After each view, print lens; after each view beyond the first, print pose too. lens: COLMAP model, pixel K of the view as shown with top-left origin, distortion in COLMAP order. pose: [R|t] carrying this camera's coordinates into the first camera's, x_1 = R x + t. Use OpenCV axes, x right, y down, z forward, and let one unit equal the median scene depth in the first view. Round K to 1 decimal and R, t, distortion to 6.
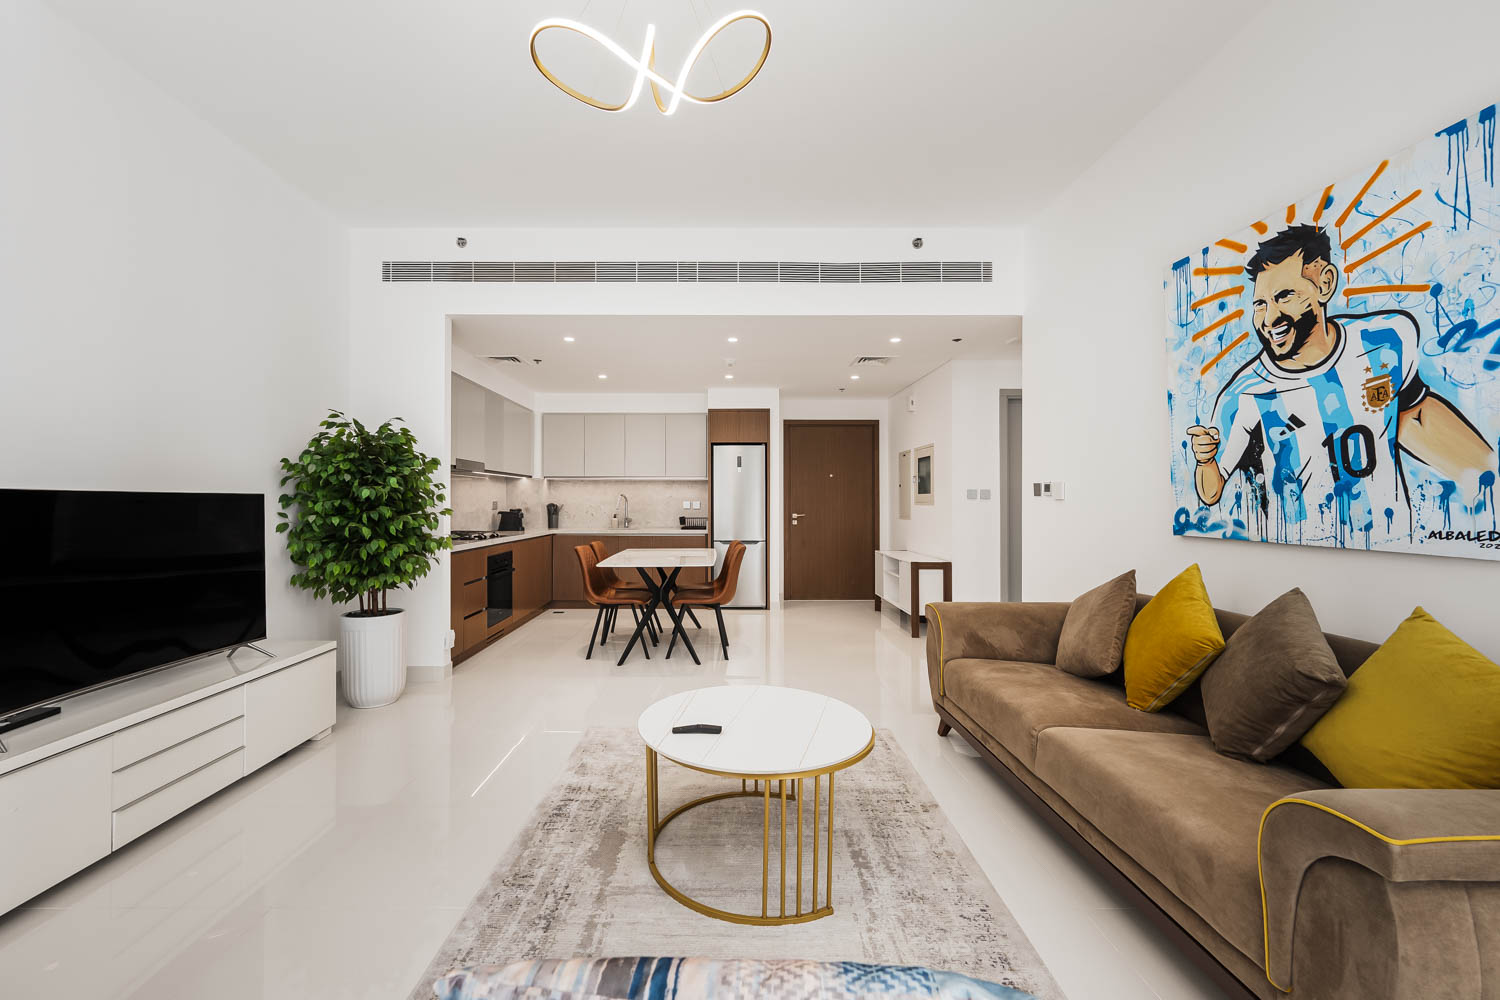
lens RADIAL K [[592.9, 0, 760.8], [0, 592.9, 497.9], [0, 0, 1]] dist [-0.001630, -0.000351]
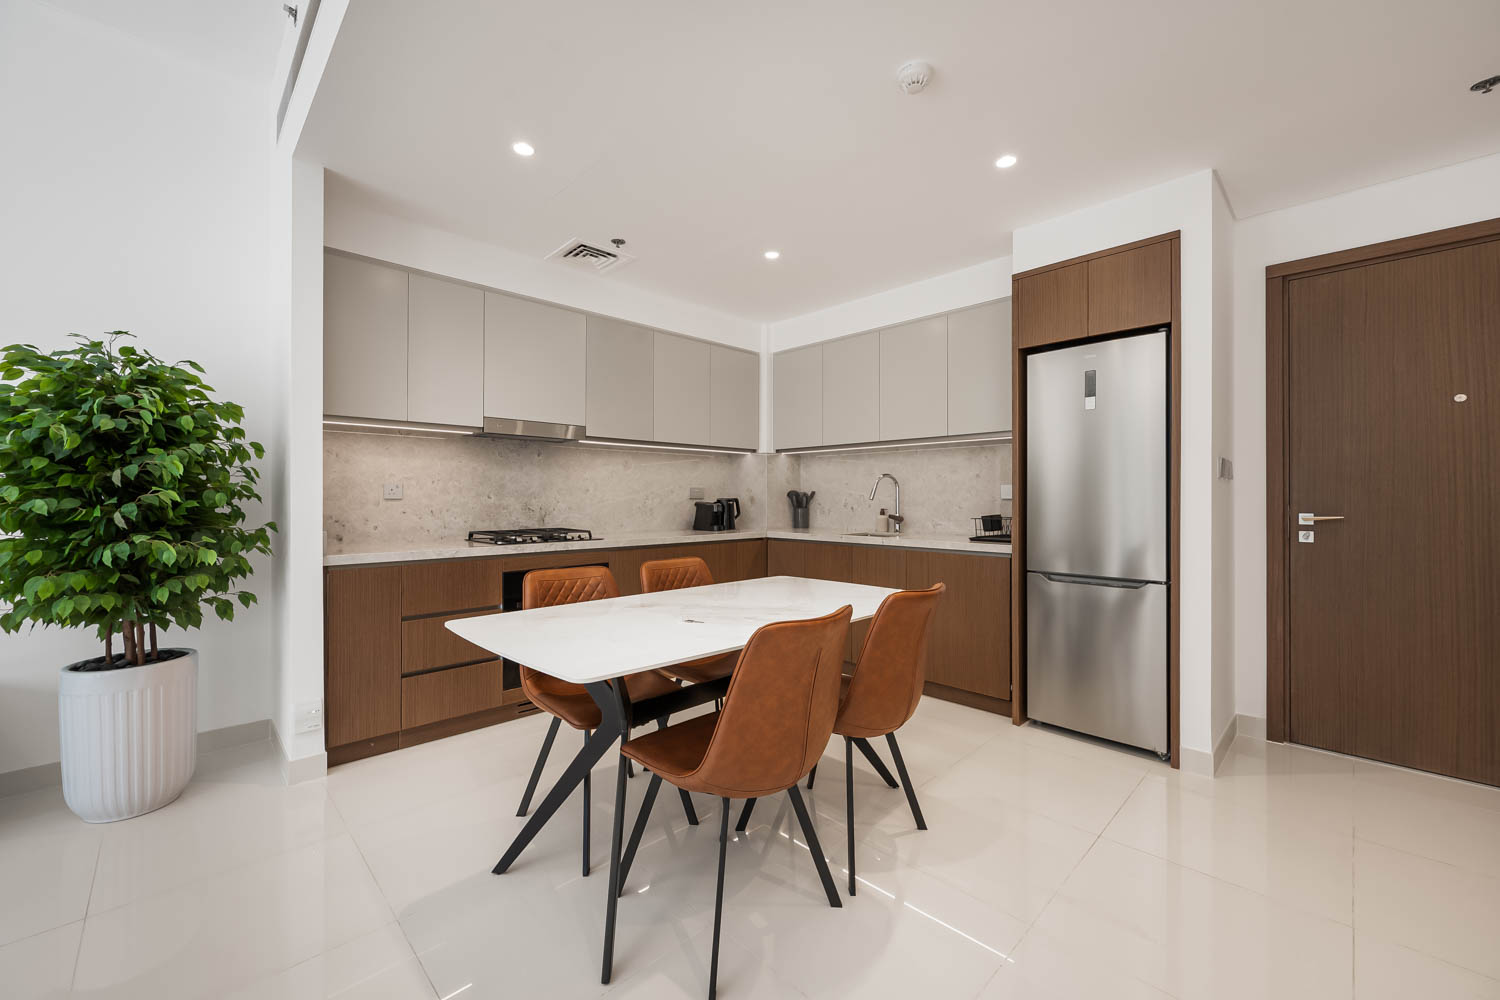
lens RADIAL K [[592.9, 0, 760.8], [0, 592.9, 497.9], [0, 0, 1]] dist [-0.001630, -0.000351]
pose [[0.666831, -0.000478, -0.745209, 0.116295], [0.006300, 0.999968, 0.004996, 0.014180], [0.745183, -0.008027, 0.666812, 0.553720]]
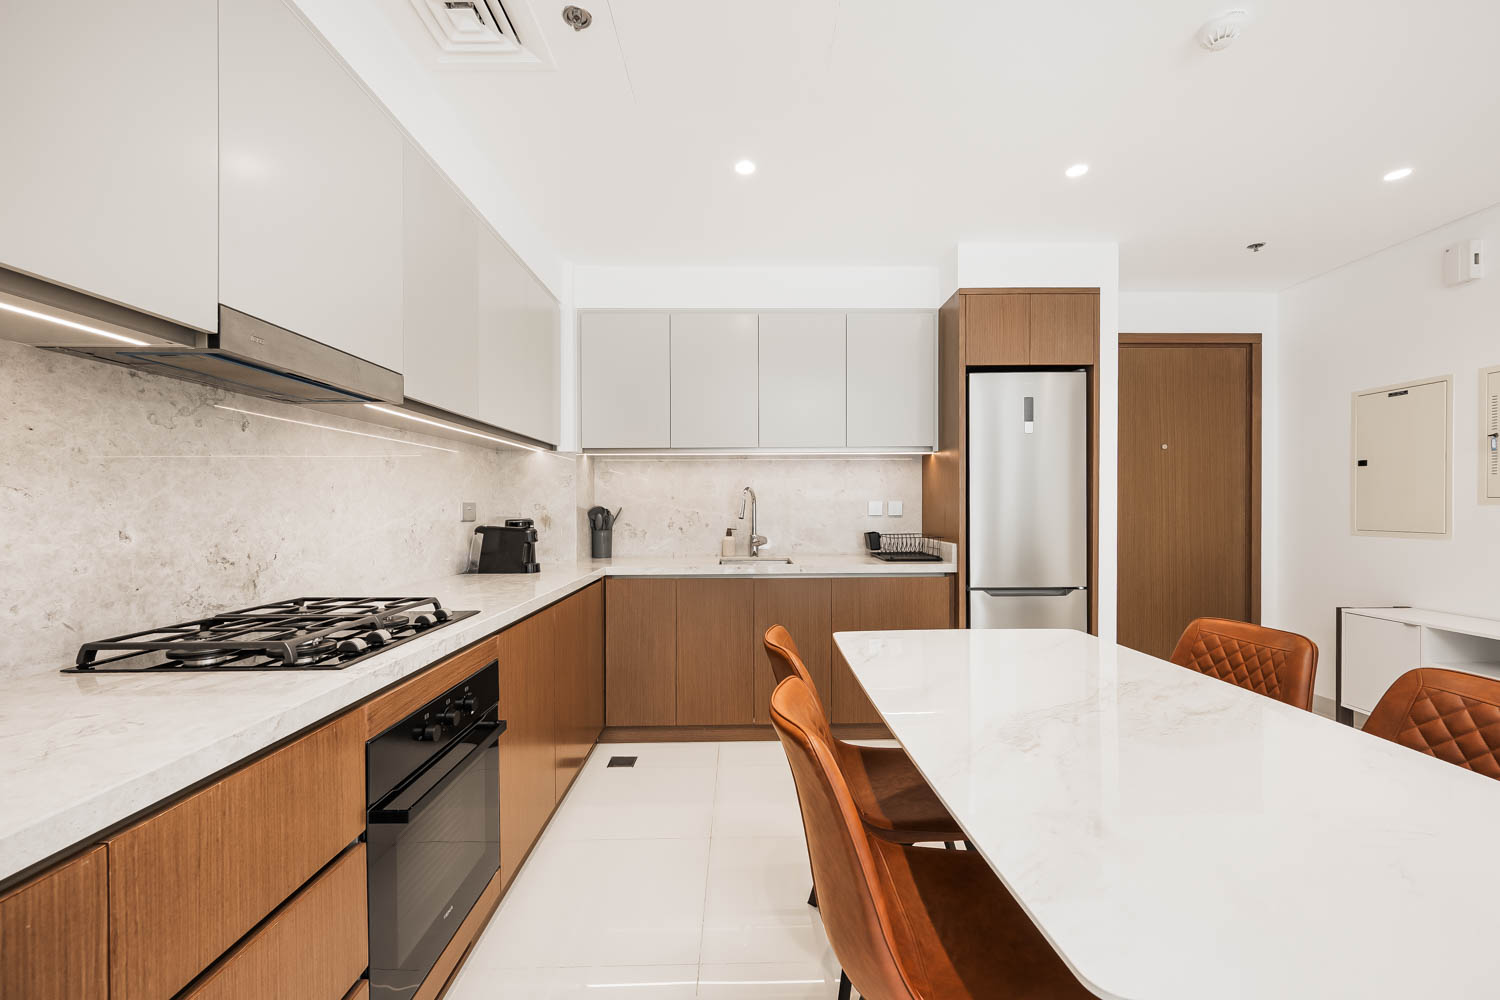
lens RADIAL K [[604.3, 0, 769.0], [0, 604.3, 511.9], [0, 0, 1]] dist [0.000985, -0.000026]
pose [[0.999653, -0.005088, -0.025837, -0.212187], [0.005595, 0.999792, 0.019594, 0.005134], [0.025732, -0.019732, 0.999474, 0.542605]]
